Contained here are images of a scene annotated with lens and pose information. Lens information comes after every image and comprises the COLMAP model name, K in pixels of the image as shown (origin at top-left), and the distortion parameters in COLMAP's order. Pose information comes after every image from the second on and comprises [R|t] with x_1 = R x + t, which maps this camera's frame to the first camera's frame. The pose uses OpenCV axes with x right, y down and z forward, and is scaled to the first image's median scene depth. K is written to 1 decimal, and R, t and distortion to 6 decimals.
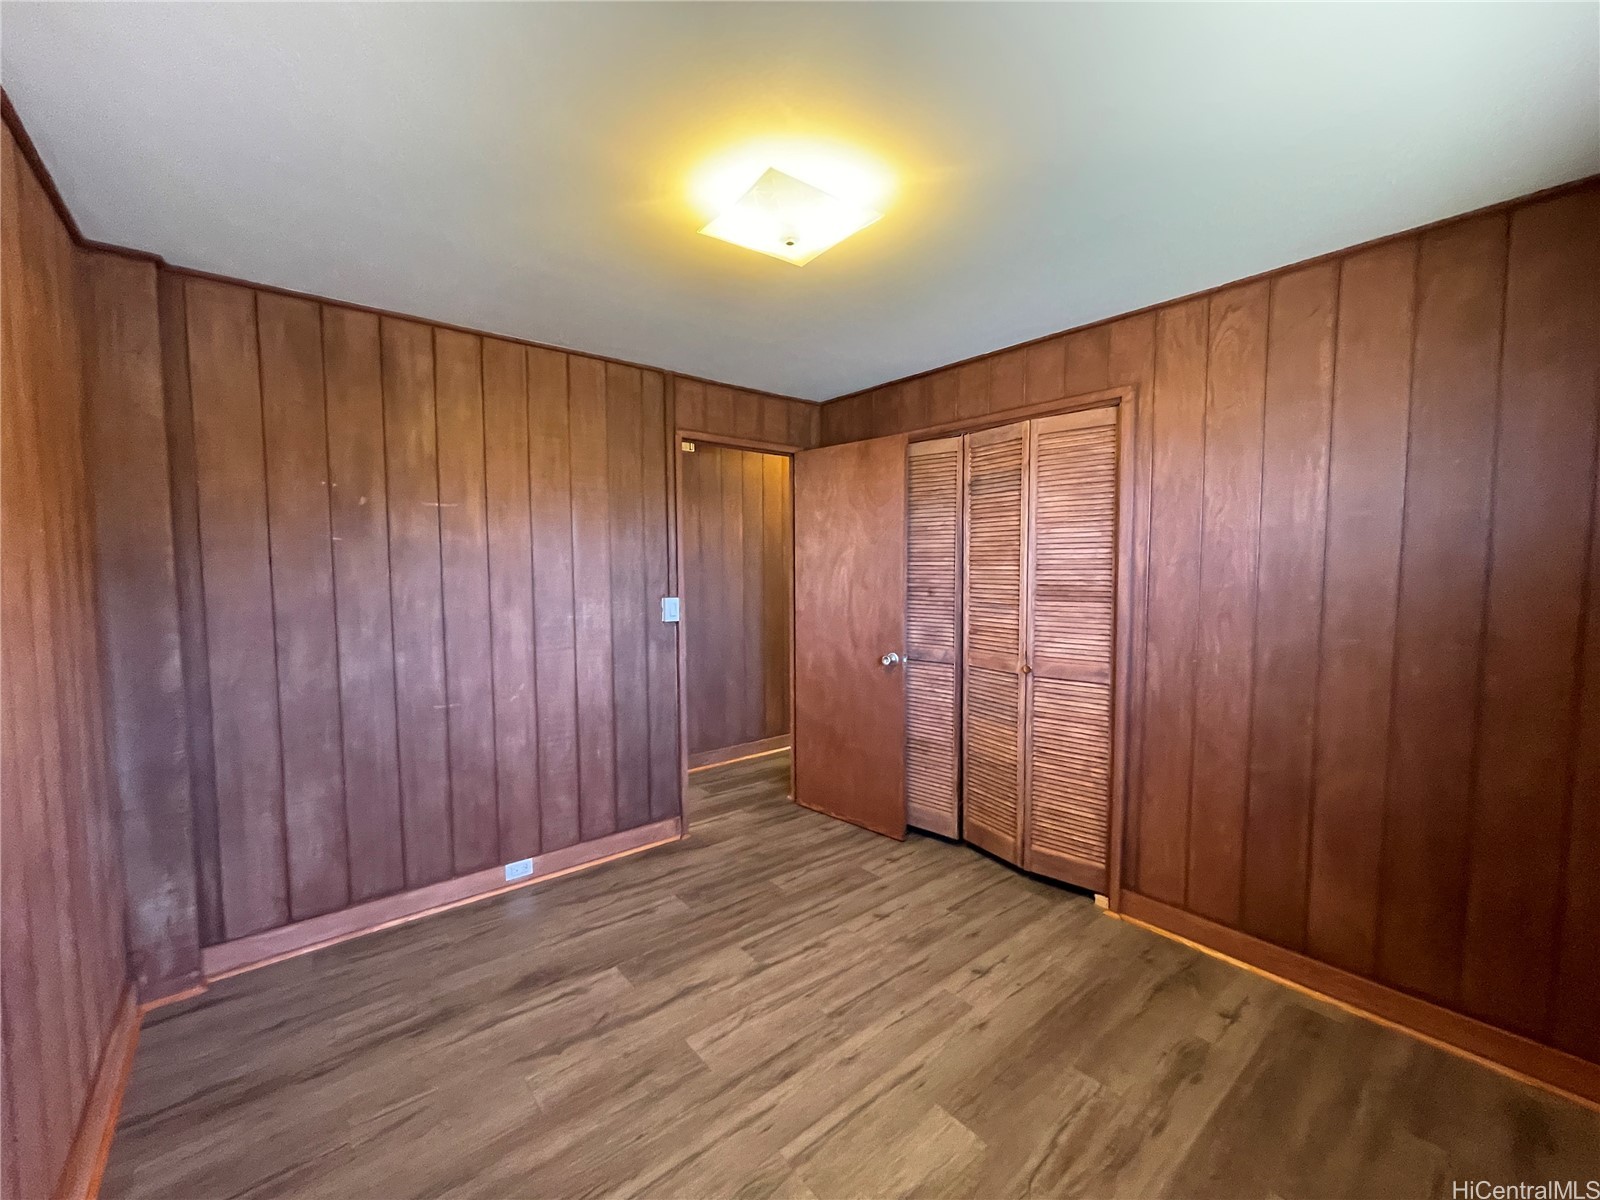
lens RADIAL K [[646.3, 0, 800.0], [0, 646.3, 602.7], [0, 0, 1]] dist [-0.000964, 0.002392]
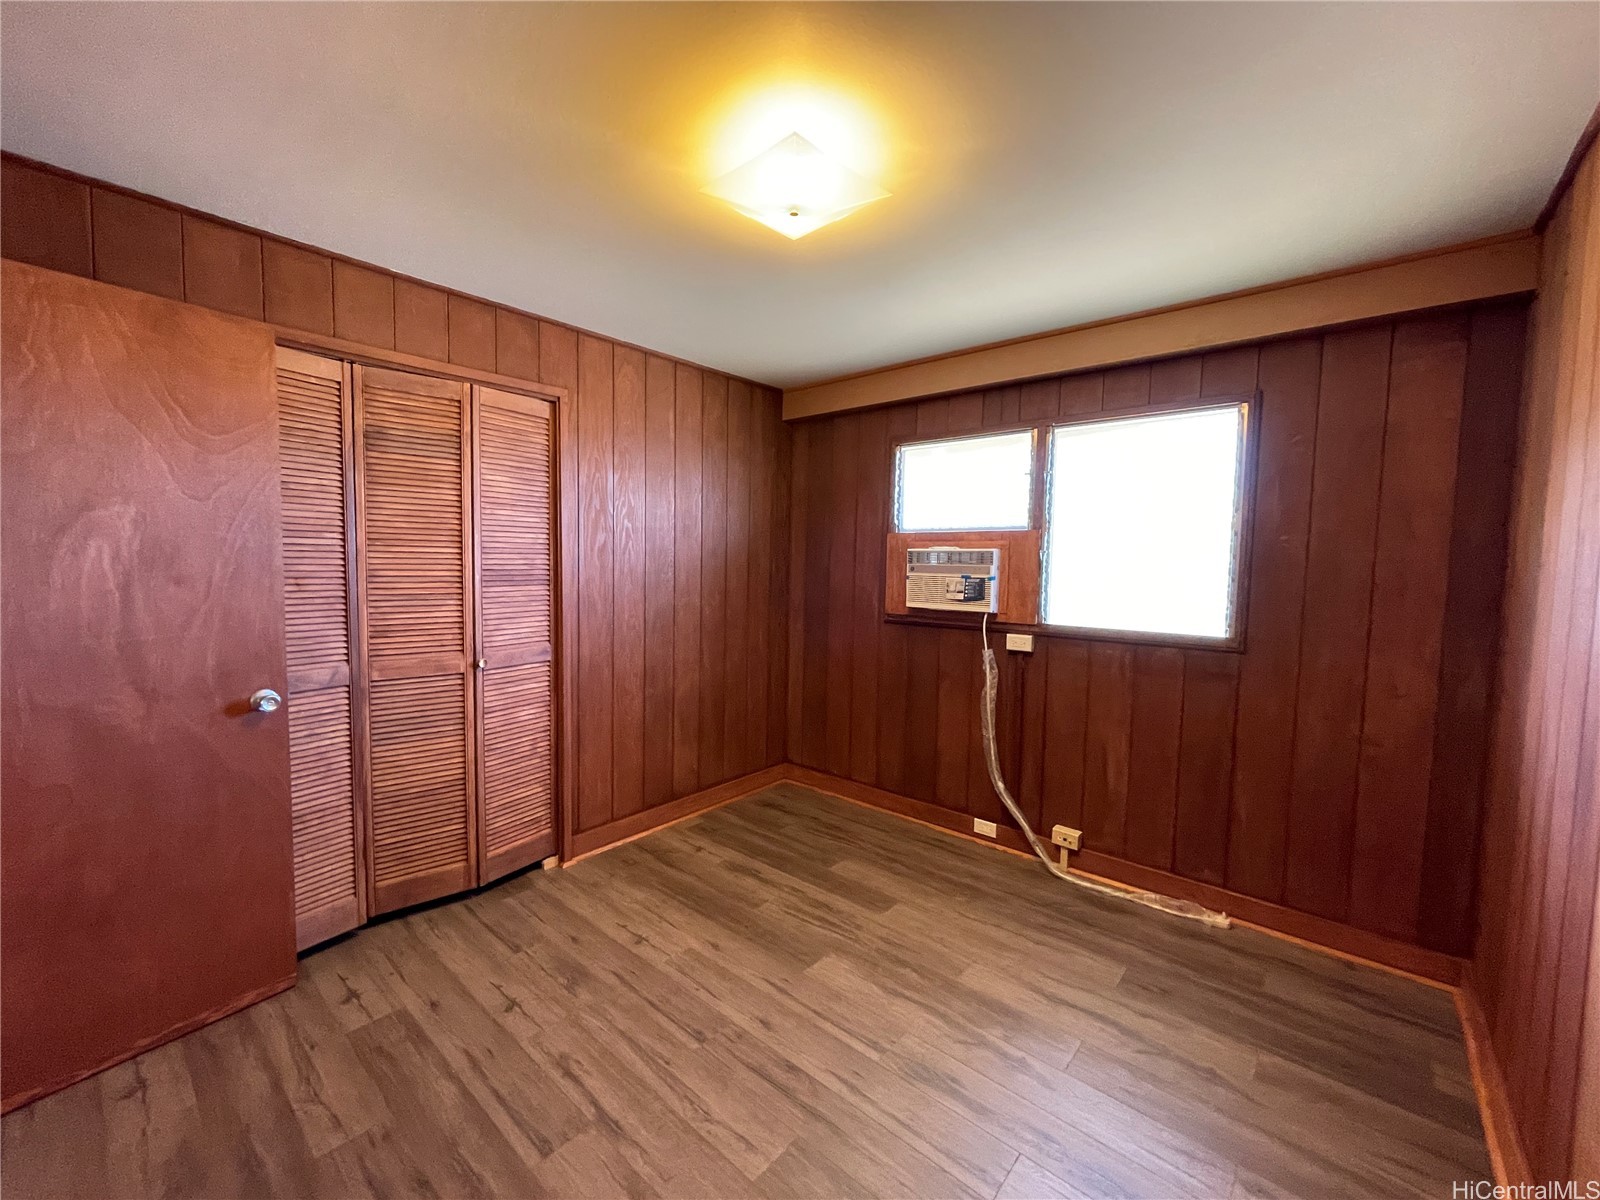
lens RADIAL K [[646.3, 0, 798.4], [0, 646.3, 600.9], [0, 0, 1]] dist [-0.000964, 0.002392]
pose [[-0.155599, -0.062900, 0.985816, -0.638796], [0.042753, 0.996607, 0.070337, -0.030629], [-0.986895, 0.053091, -0.152382, 0.742289]]
